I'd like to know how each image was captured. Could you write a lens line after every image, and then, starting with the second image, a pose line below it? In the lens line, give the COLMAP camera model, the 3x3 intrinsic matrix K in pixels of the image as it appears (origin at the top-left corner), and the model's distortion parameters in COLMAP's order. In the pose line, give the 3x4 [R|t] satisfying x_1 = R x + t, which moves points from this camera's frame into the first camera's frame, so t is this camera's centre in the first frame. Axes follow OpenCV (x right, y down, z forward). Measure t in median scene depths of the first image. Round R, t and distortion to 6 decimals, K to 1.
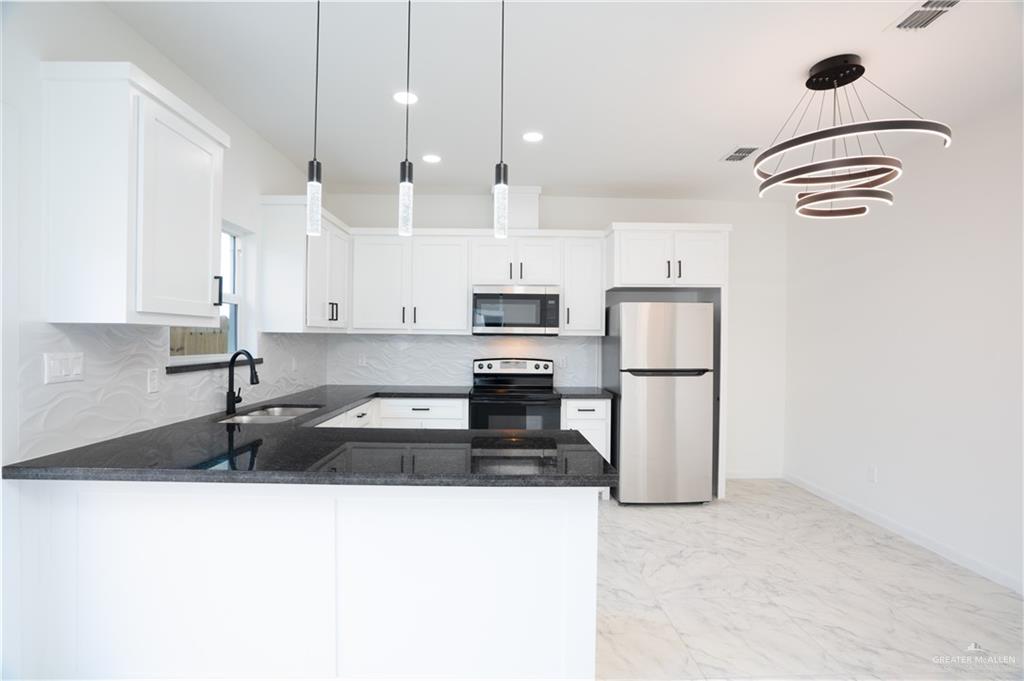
lens RADIAL K [[489.6, 0, 512.0], [0, 489.6, 340.5], [0, 0, 1]] dist [-0.049792, 0.022608]
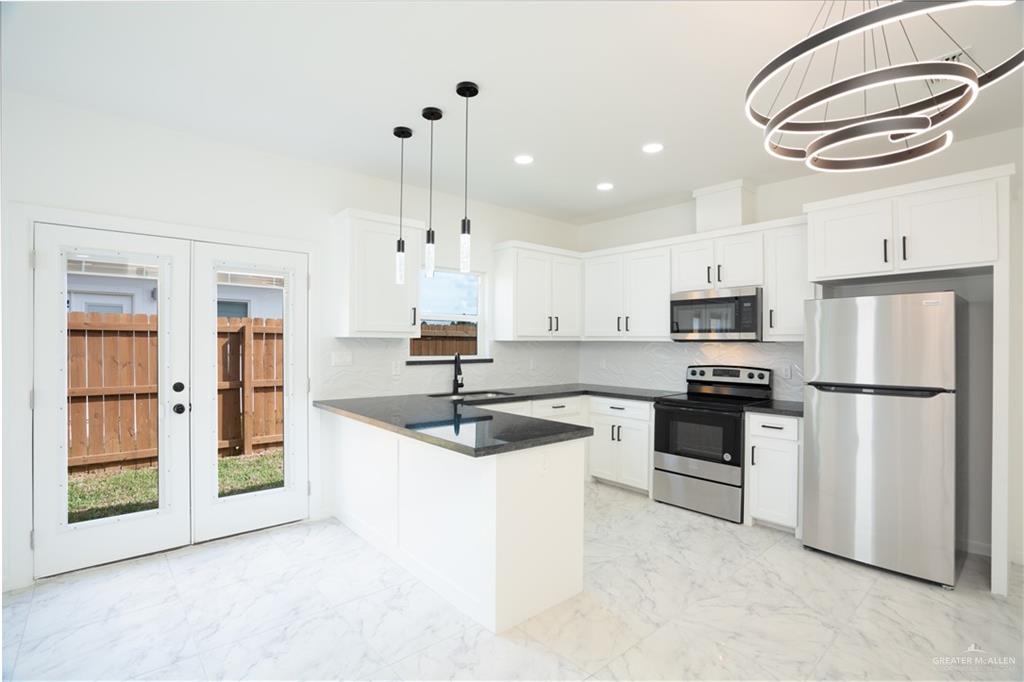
lens RADIAL K [[489.6, 0, 512.0], [0, 489.6, 341.0], [0, 0, 1]] dist [-0.049792, 0.022608]
pose [[0.635546, -0.008374, -0.772018, 0.520633], [-0.001843, 0.999922, -0.012363, 0.001089], [0.772061, 0.009280, 0.635481, 0.099705]]
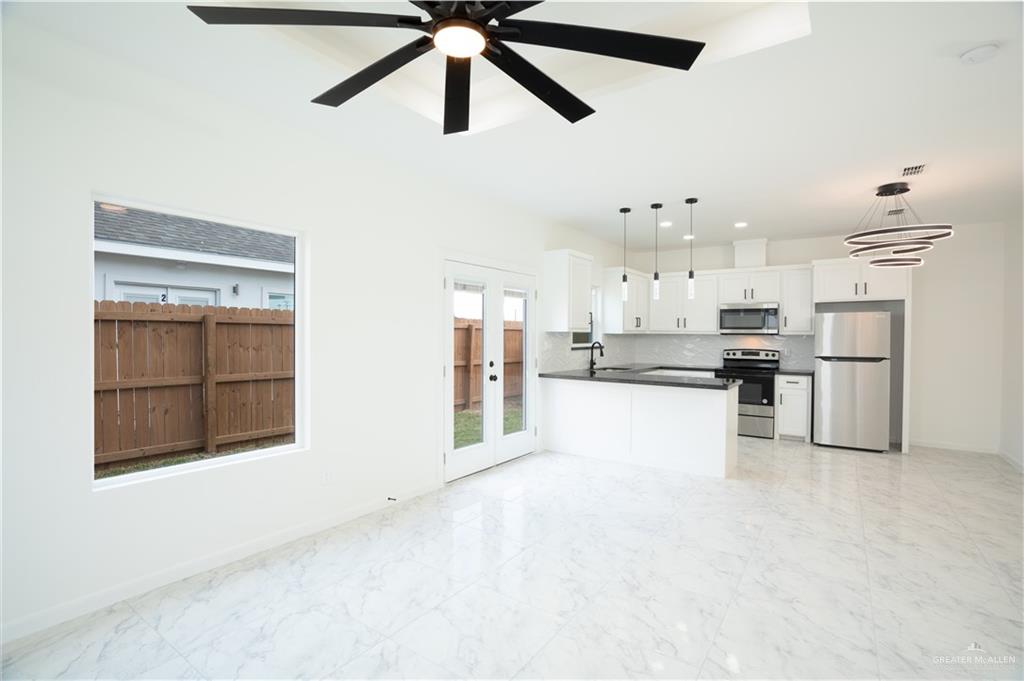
lens RADIAL K [[489.6, 0, 512.0], [0, 489.6, 340.5], [0, 0, 1]] dist [-0.049792, 0.022608]
pose [[0.801787, 0.005029, -0.597589, 0.353994], [-0.001601, 0.999979, 0.006267, 0.000168], [0.597608, -0.004068, 0.801778, -0.770058]]
